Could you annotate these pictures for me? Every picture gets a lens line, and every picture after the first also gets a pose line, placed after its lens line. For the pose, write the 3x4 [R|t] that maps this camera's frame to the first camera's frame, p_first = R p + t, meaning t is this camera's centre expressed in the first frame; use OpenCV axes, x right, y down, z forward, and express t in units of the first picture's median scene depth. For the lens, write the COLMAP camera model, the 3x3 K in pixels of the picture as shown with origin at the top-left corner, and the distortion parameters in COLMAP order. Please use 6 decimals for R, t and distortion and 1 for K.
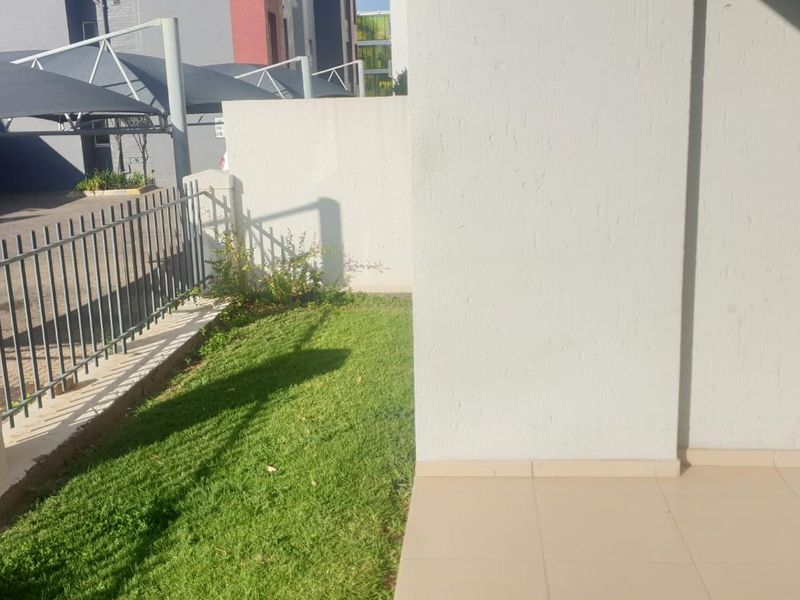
lens RADIAL K [[805.8, 0, 400.3], [0, 805.8, 298.3], [0, 0, 1]] dist [0.063053, 0.000000]
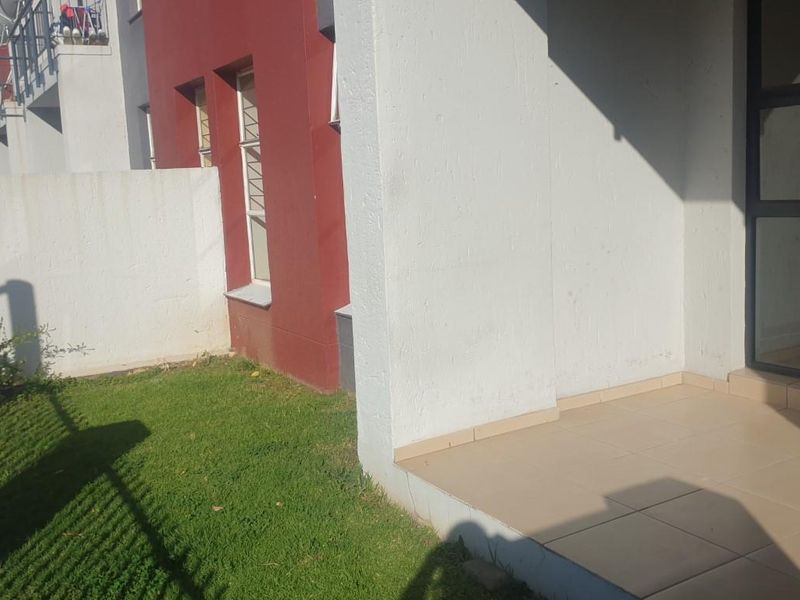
lens RADIAL K [[805.8, 0, 404.2], [0, 805.8, 299.2], [0, 0, 1]] dist [0.063053, 0.000000]
pose [[0.816490, -0.089149, 0.570435, -0.424539], [0.158038, 0.984782, -0.072302, 0.052707], [-0.555309, 0.149184, 0.818154, 0.004779]]
